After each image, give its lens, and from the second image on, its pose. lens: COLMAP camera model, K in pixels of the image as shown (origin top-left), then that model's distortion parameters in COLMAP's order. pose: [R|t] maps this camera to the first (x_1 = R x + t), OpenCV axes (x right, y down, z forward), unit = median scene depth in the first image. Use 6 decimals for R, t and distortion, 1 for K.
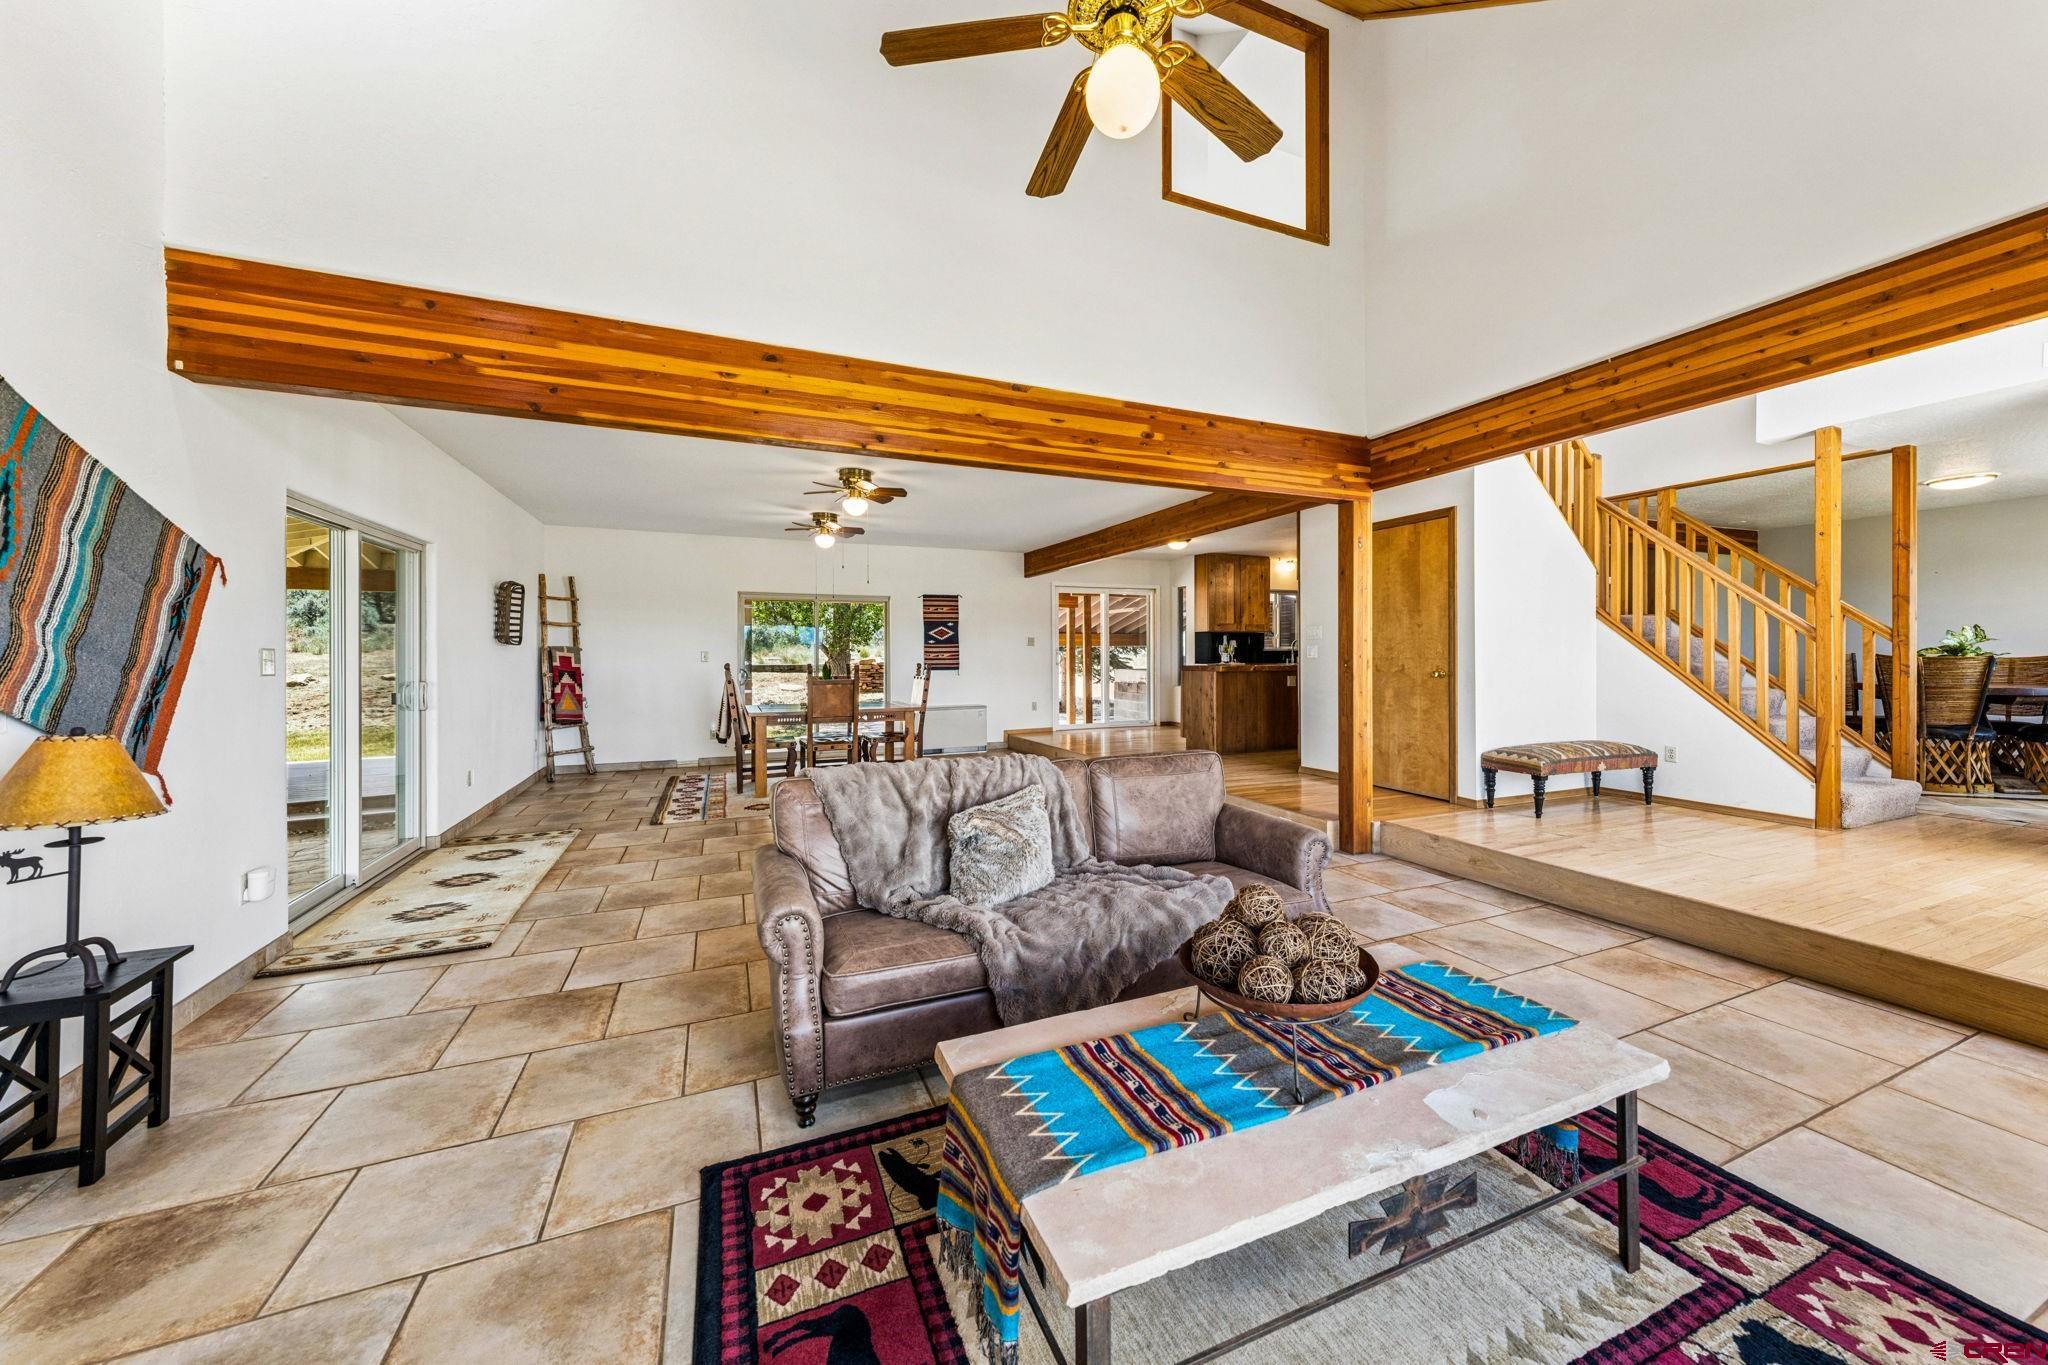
lens RADIAL K [[740.6, 0, 1017.3], [0, 740.6, 655.6], [0, 0, 1]] dist [0.001265, 0.000067]
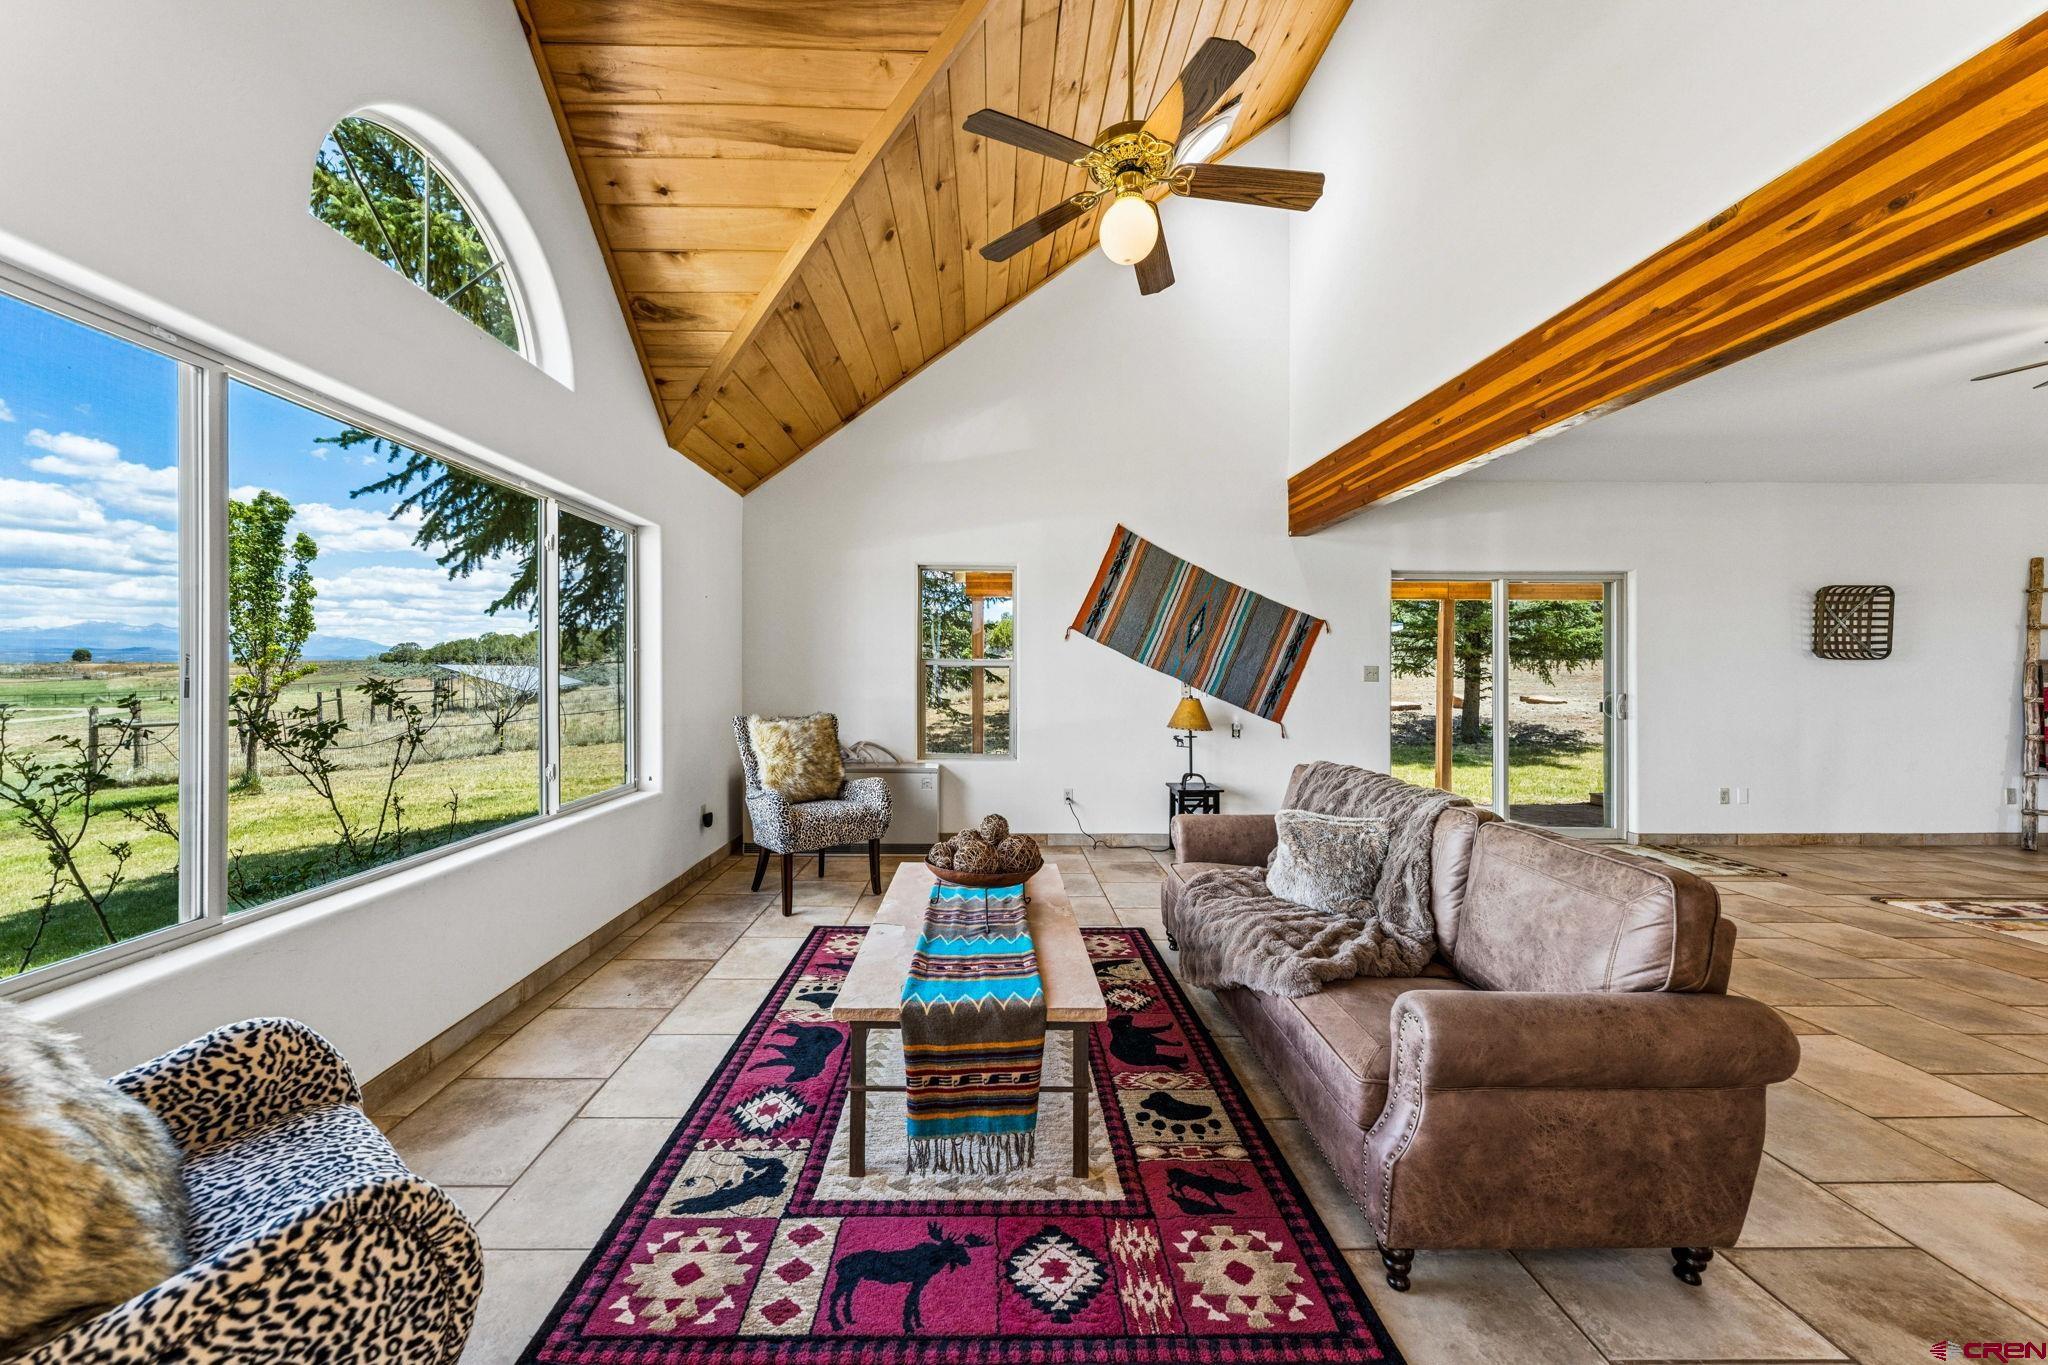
lens RADIAL K [[727.9, 0, 1015.1], [0, 727.9, 684.2], [0, 0, 1]] dist [0.001333, 0.000352]
pose [[-0.357565, 0.019520, -0.933684, 0.592493], [-0.003763, 0.999743, 0.022342, -0.001196], [0.933881, 0.011502, -0.357400, 0.537785]]
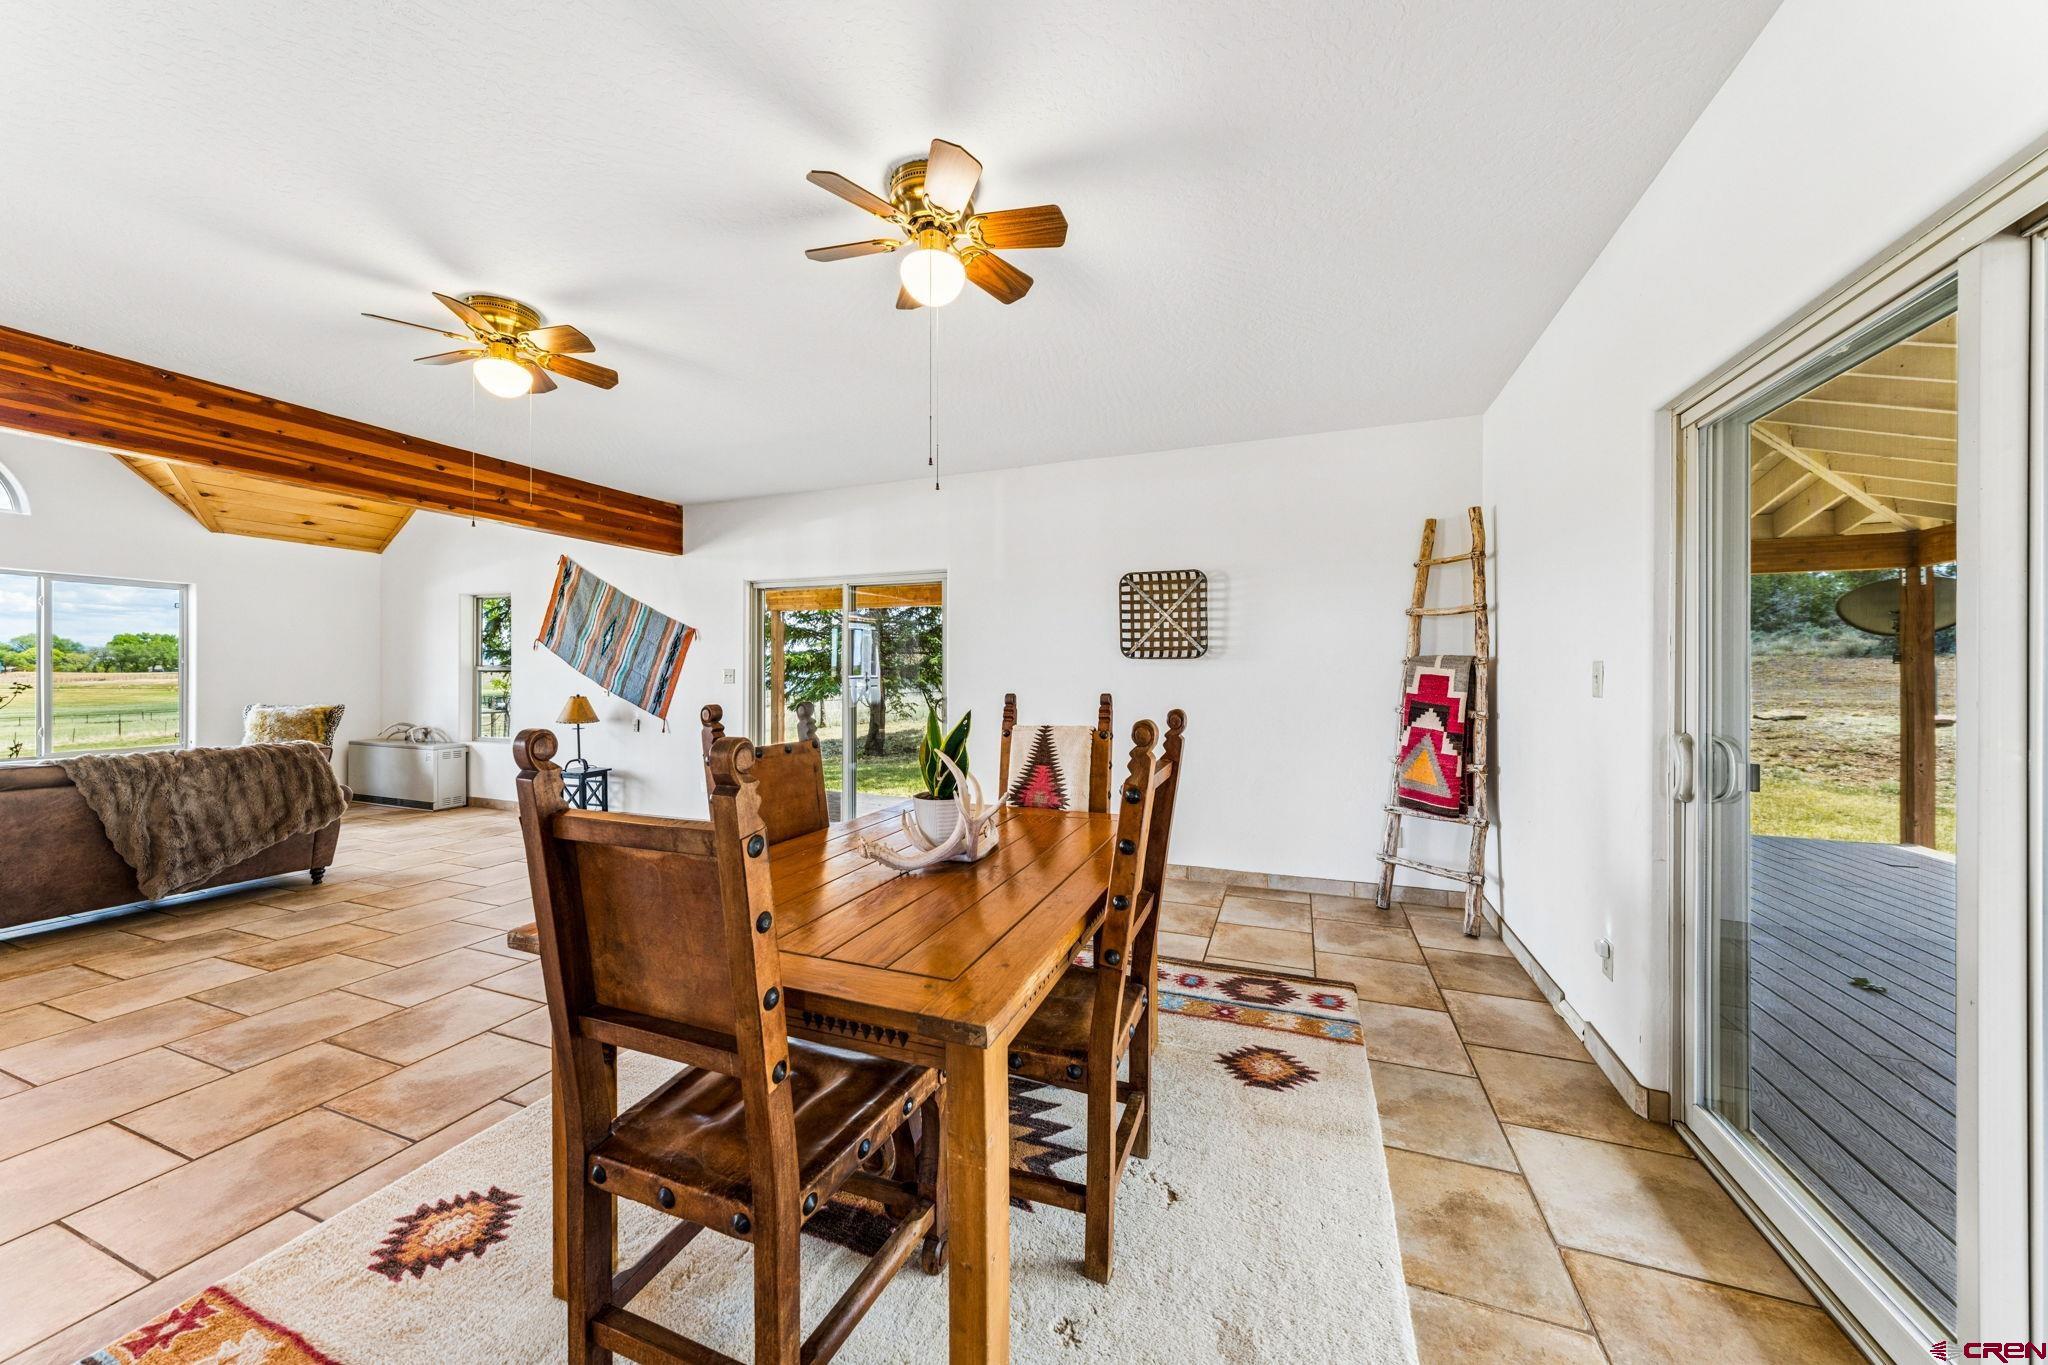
lens RADIAL K [[704.2, 0, 1028.5], [0, 704.2, 673.1], [0, 0, 1]] dist [0.000751, 0.000092]
pose [[-0.679709, 0.000659, -0.733482, -0.123950], [0.000205, 1.000000, 0.000709, -0.000633], [0.733482, 0.000332, -0.679709, 1.840341]]
